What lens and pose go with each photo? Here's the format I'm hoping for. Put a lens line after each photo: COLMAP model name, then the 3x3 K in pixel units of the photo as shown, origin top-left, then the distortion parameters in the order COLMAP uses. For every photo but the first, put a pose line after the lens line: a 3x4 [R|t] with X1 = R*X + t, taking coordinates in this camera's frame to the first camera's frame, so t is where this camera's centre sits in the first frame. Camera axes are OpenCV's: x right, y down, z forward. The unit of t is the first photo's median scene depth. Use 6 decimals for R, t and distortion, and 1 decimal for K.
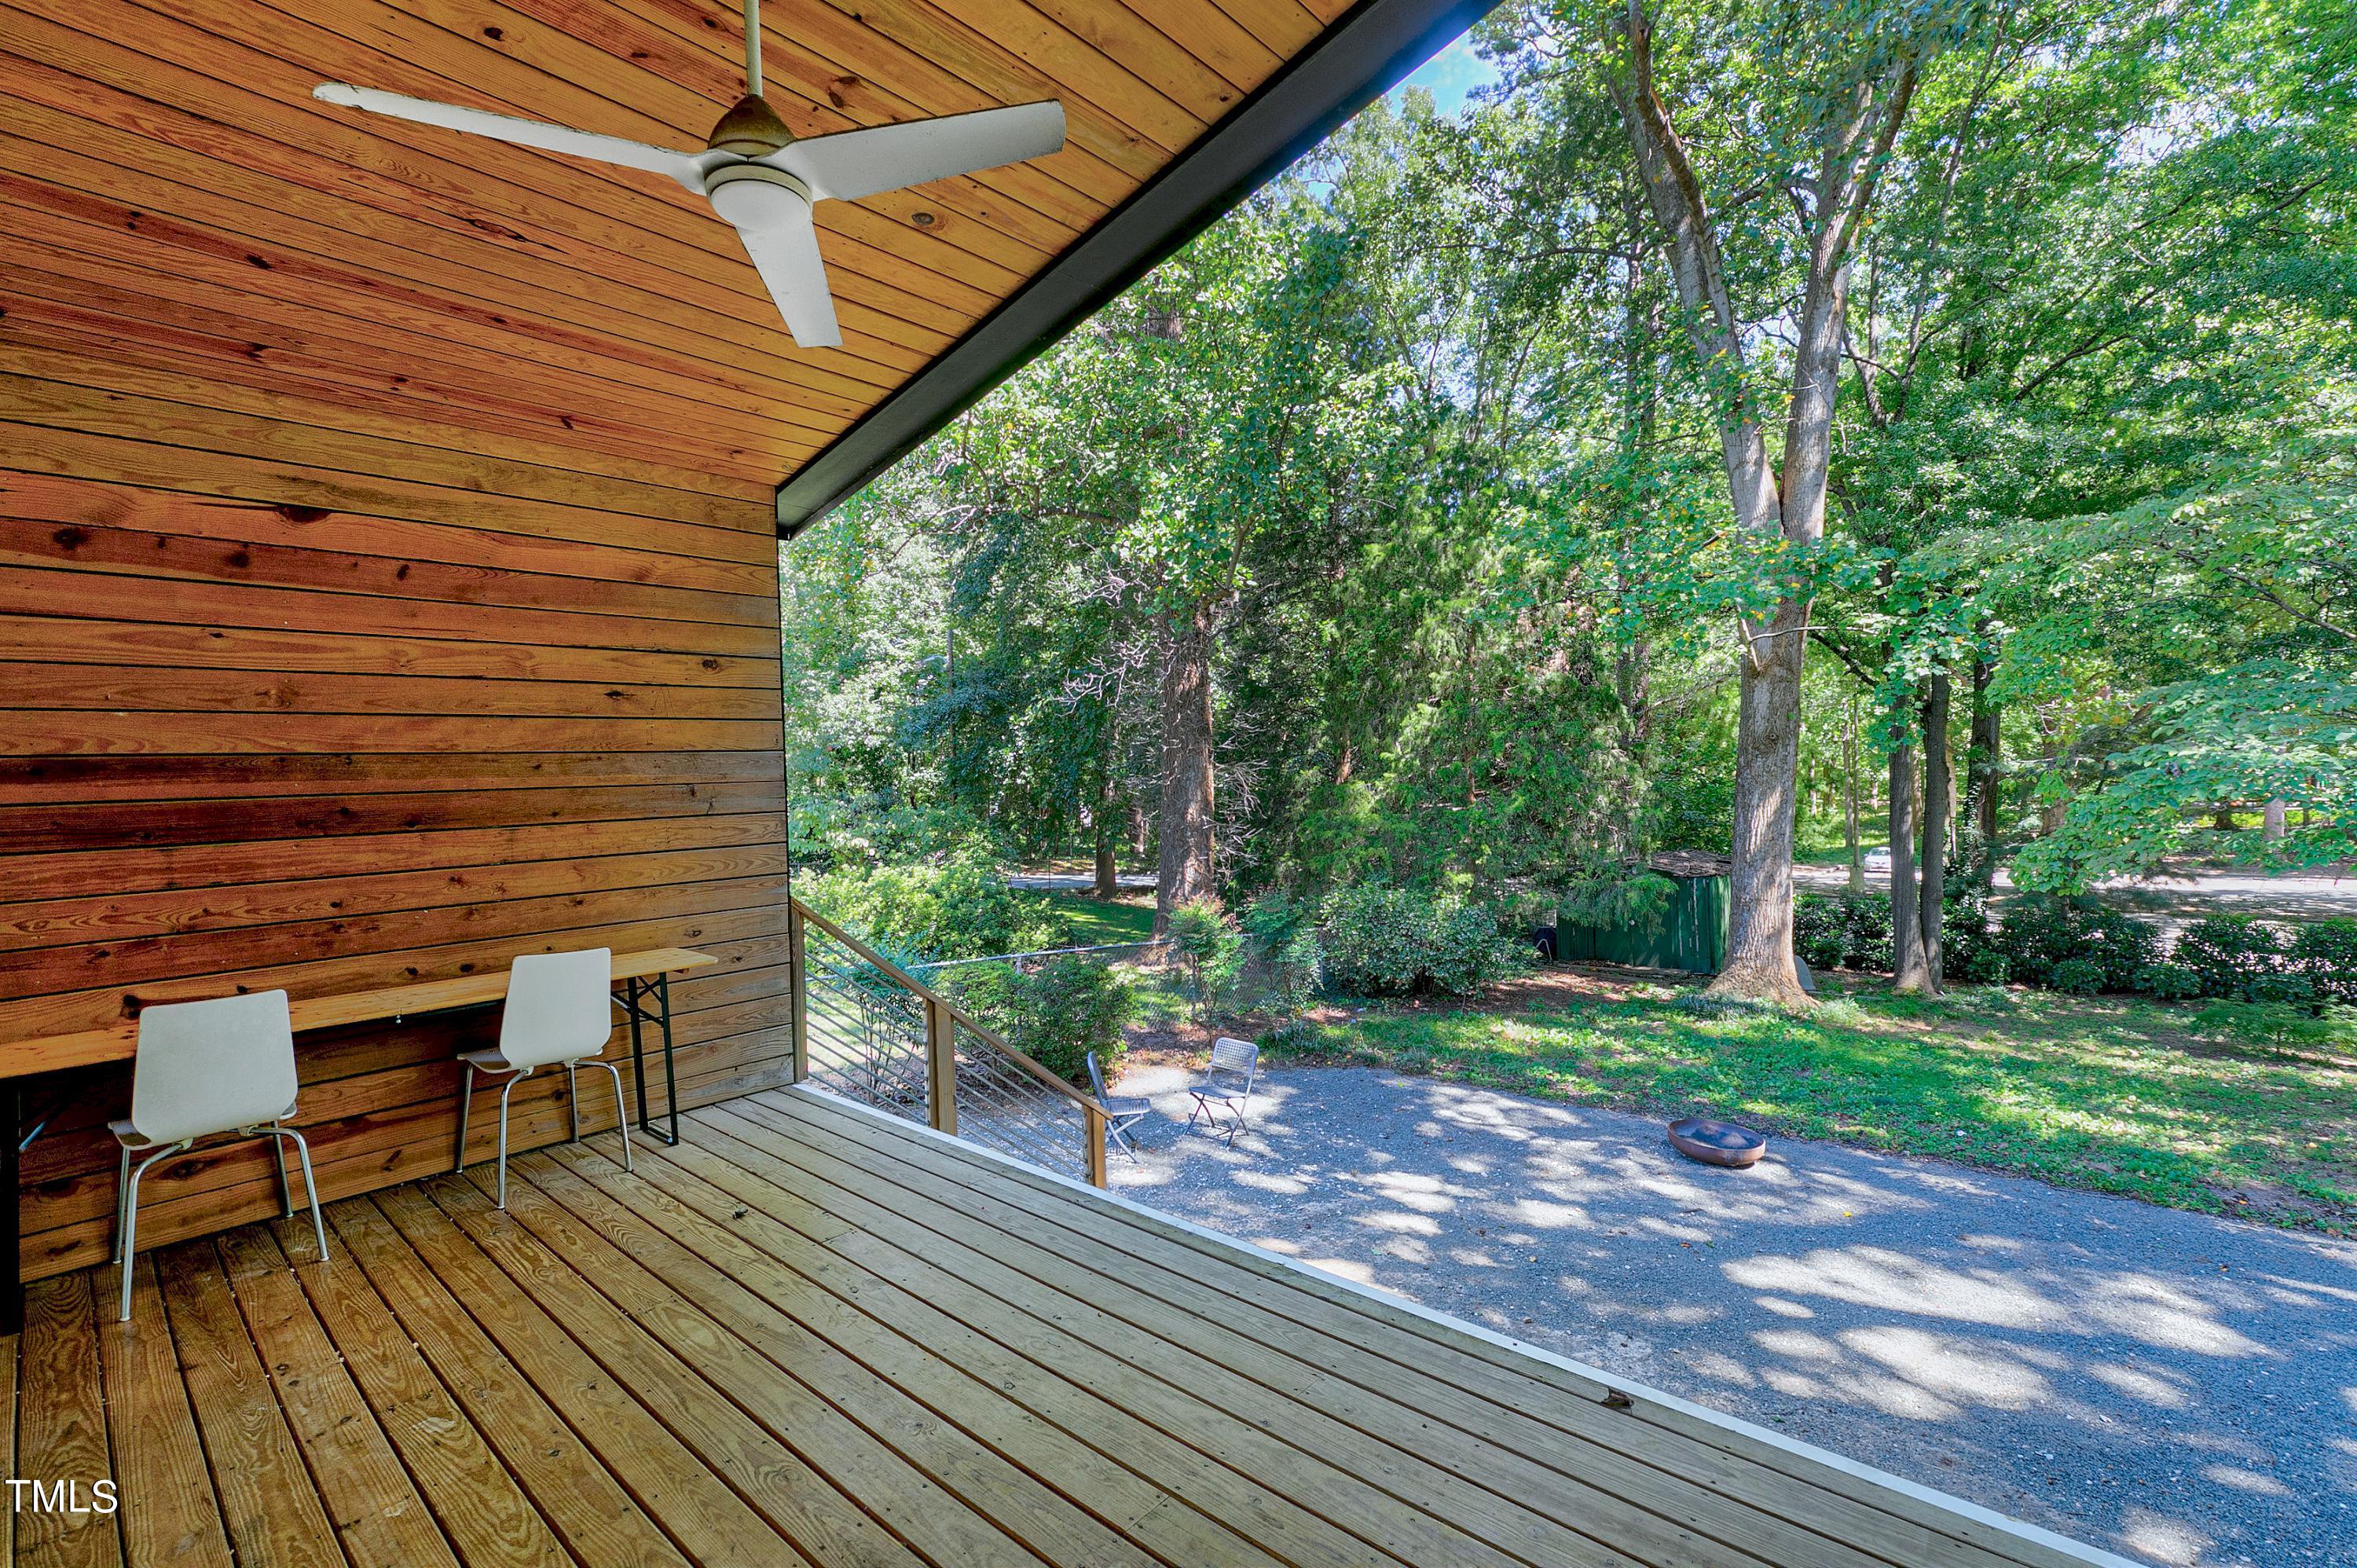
lens RADIAL K [[1063.3, 0, 1166.8], [0, 1063.3, 798.0], [0, 0, 1]] dist [0.009047, -0.001876]
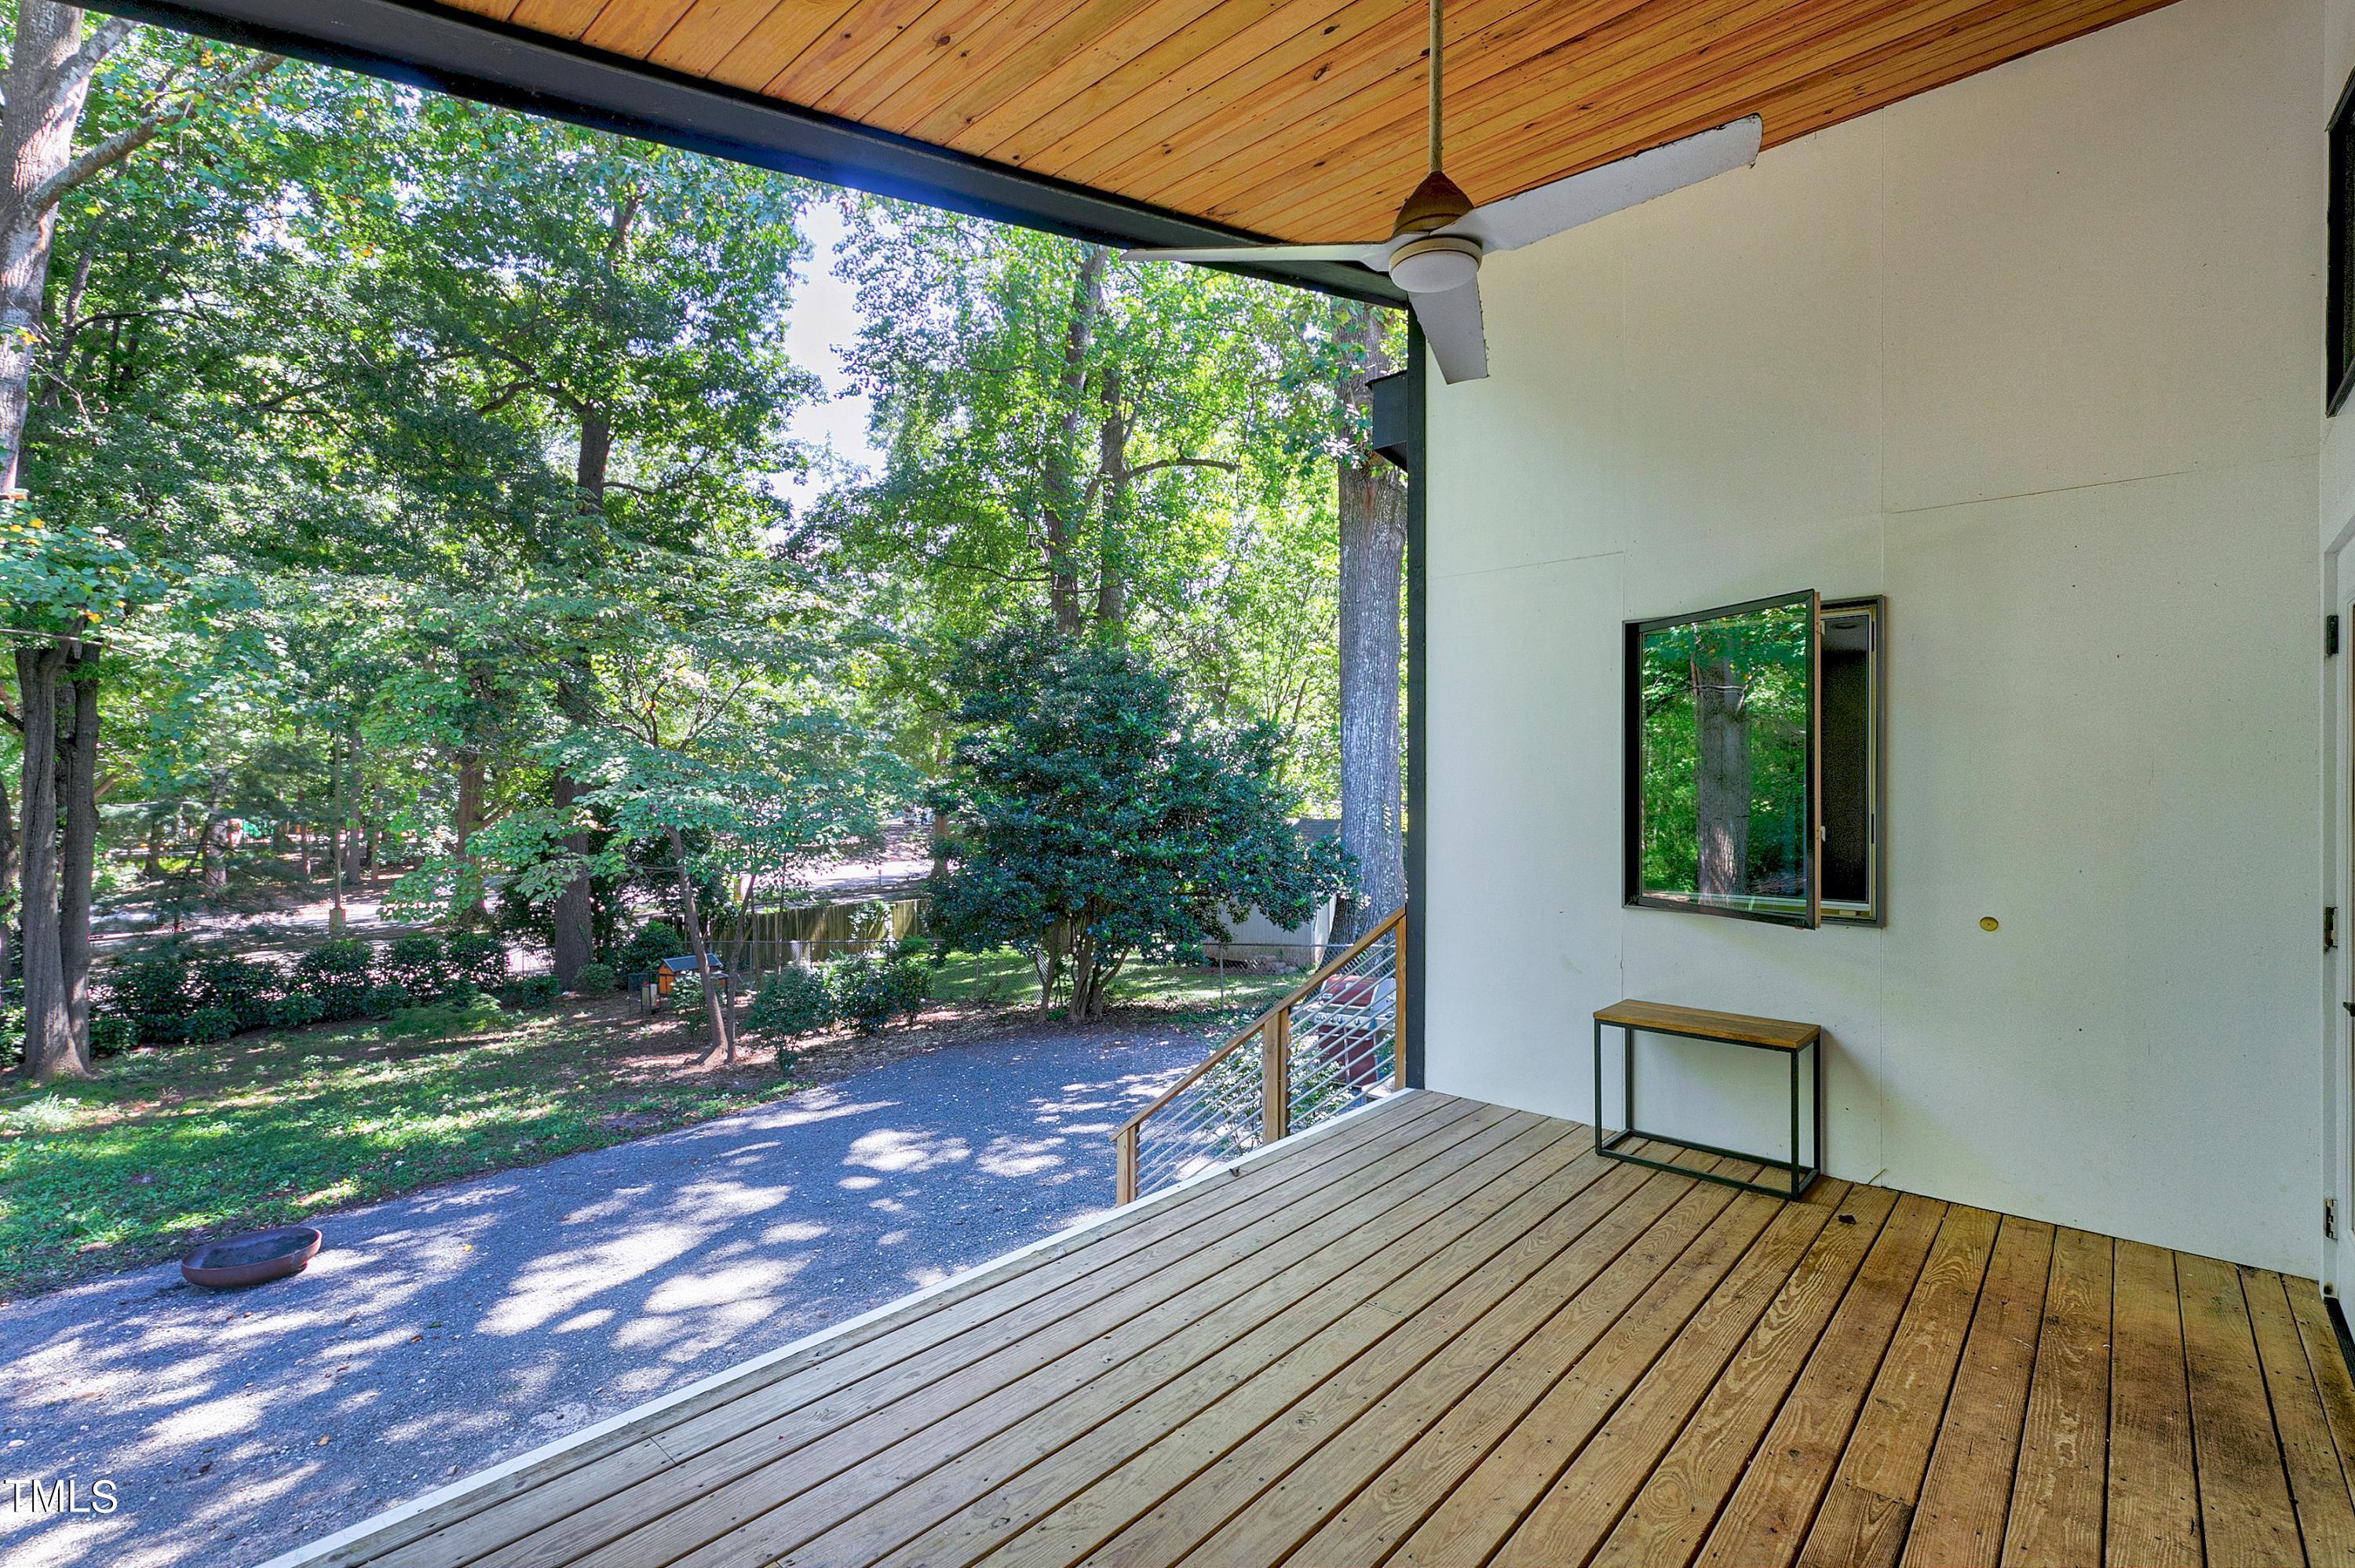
lens RADIAL K [[1062.3, 0, 1174.0], [0, 1062.3, 773.6], [0, 0, 1]] dist [0.009047, -0.001876]
pose [[-0.007287, 0.036375, 0.999312, -0.292360], [0.030744, 0.998874, -0.036135, 0.000507], [-0.999501, 0.030459, -0.008397, 0.255674]]
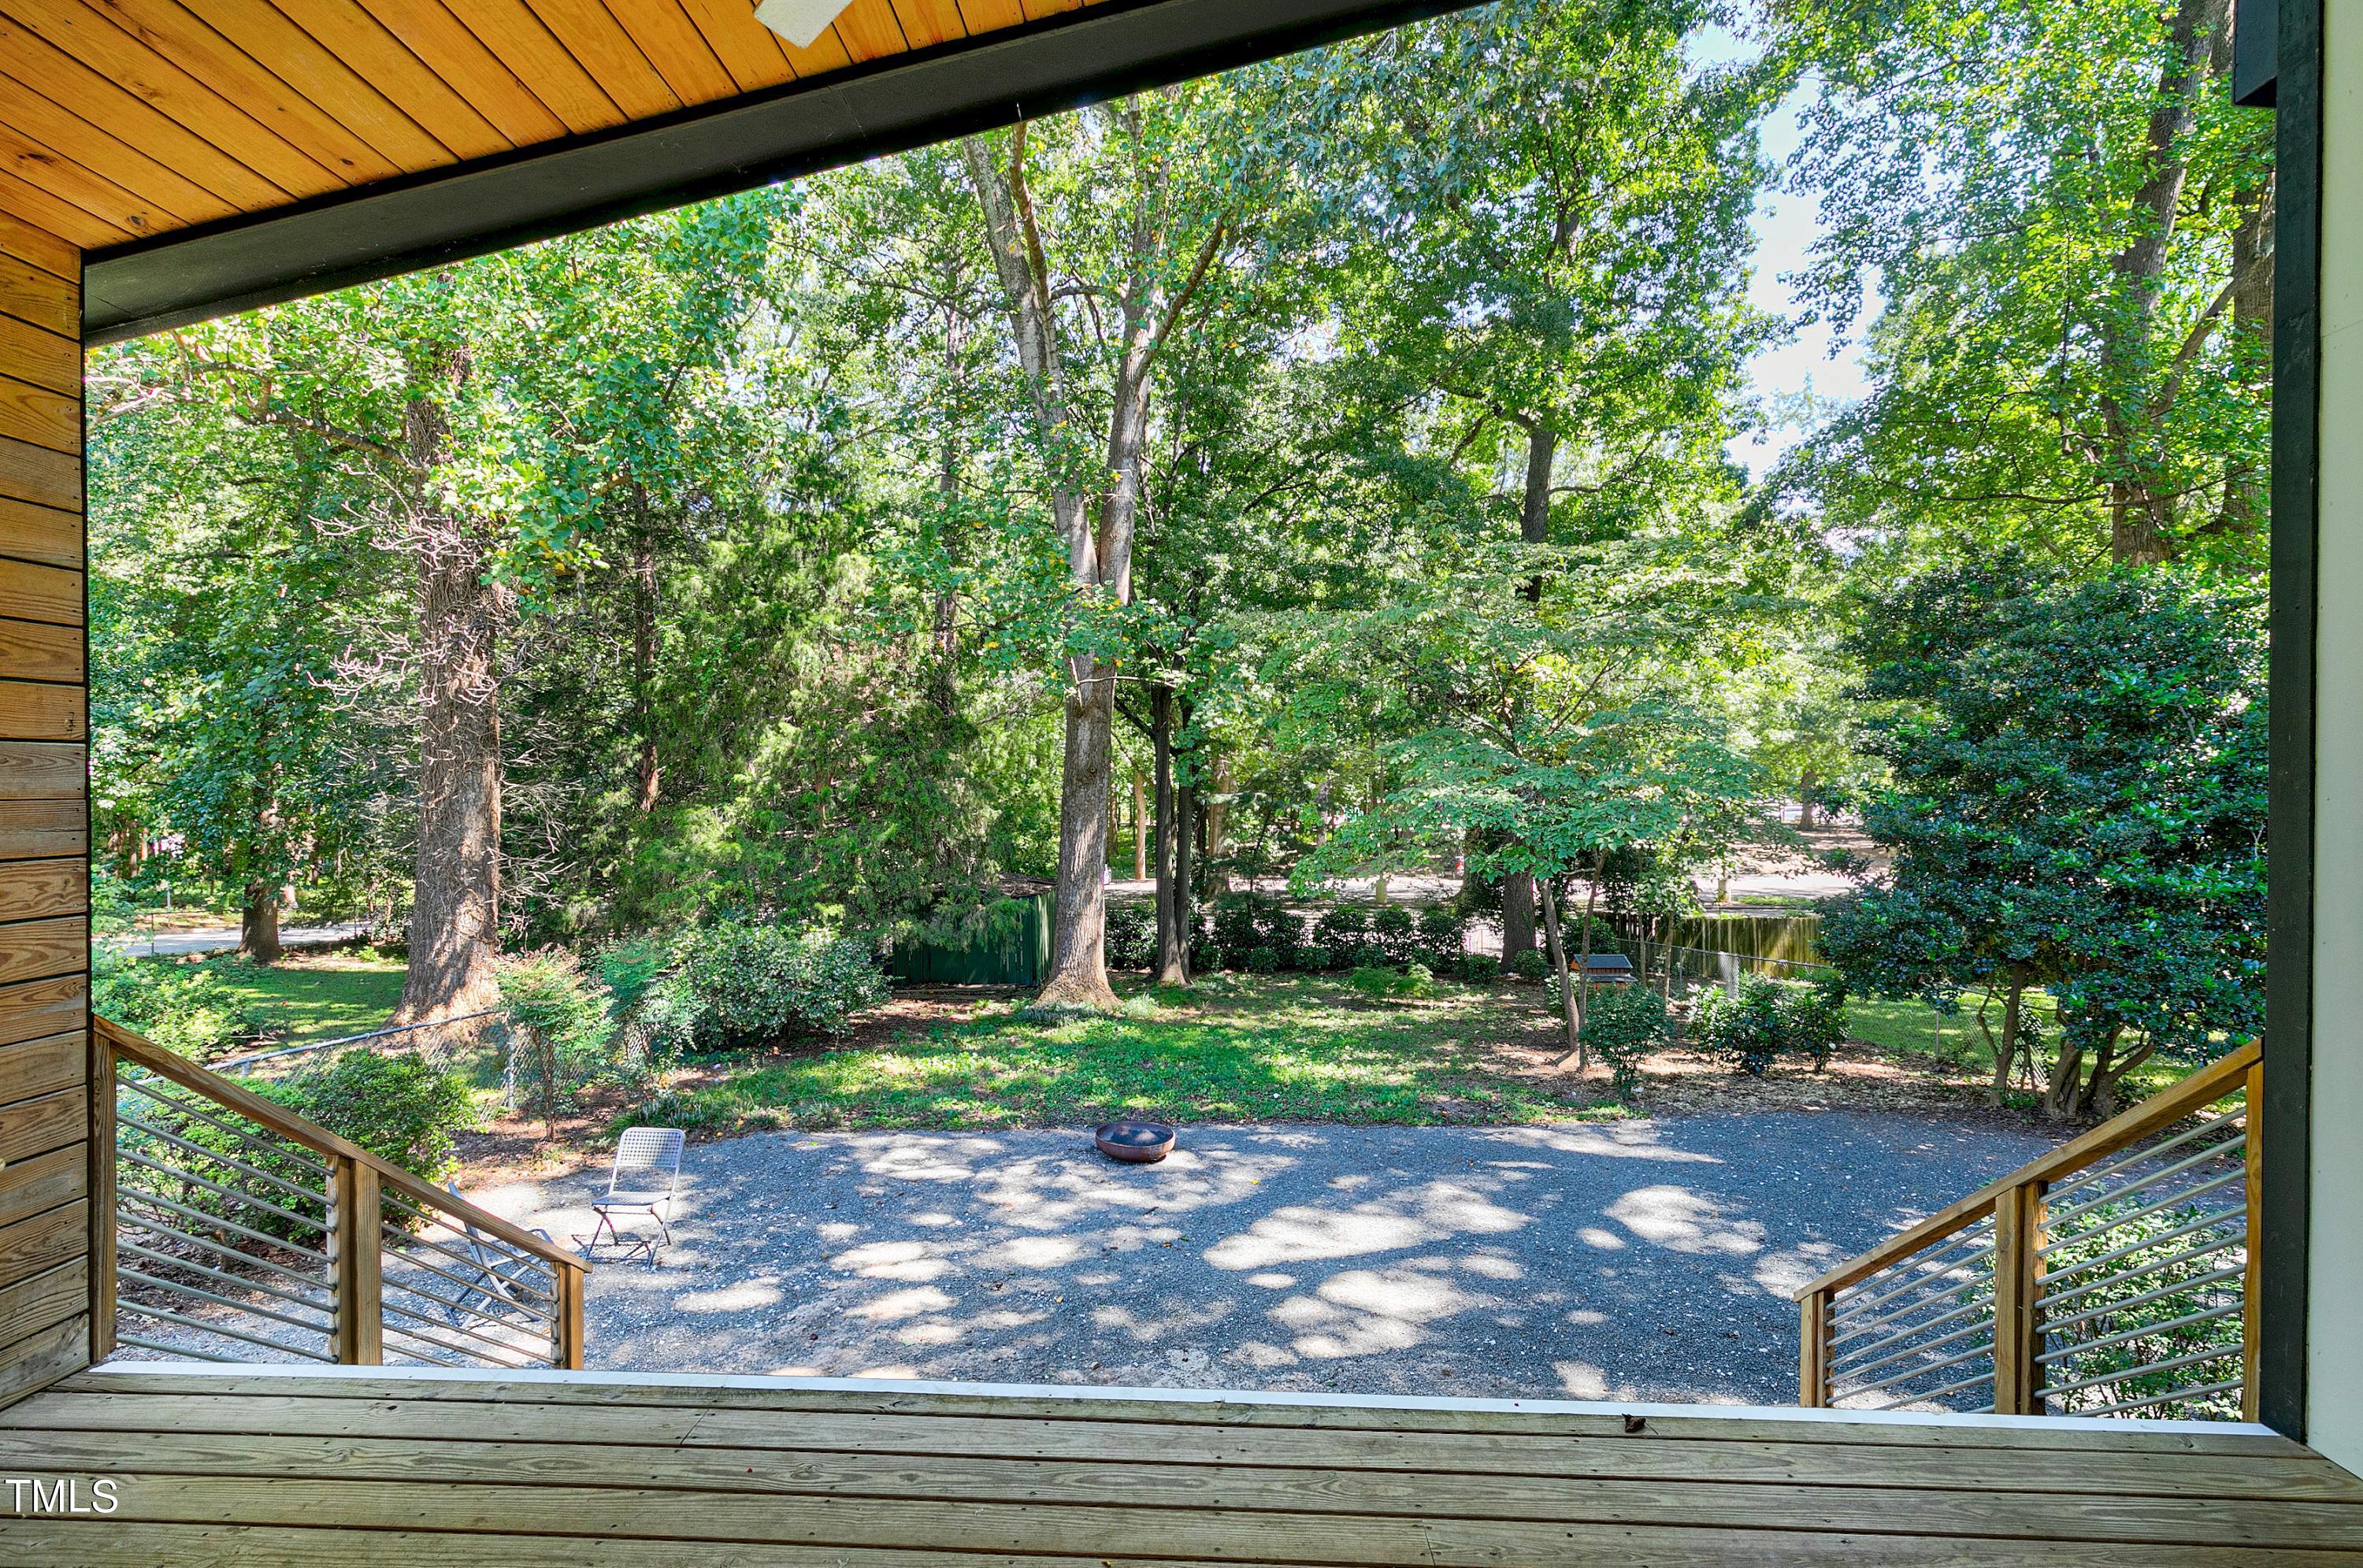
lens RADIAL K [[1066.0, 0, 1172.5], [0, 1066.0, 790.1], [0, 0, 1]] dist [0.009047, -0.001876]
pose [[0.773351, 0.018659, 0.633704, -0.133868], [0.001366, 0.999515, -0.031097, -0.001126], [-0.633977, 0.024914, 0.772950, 0.114105]]
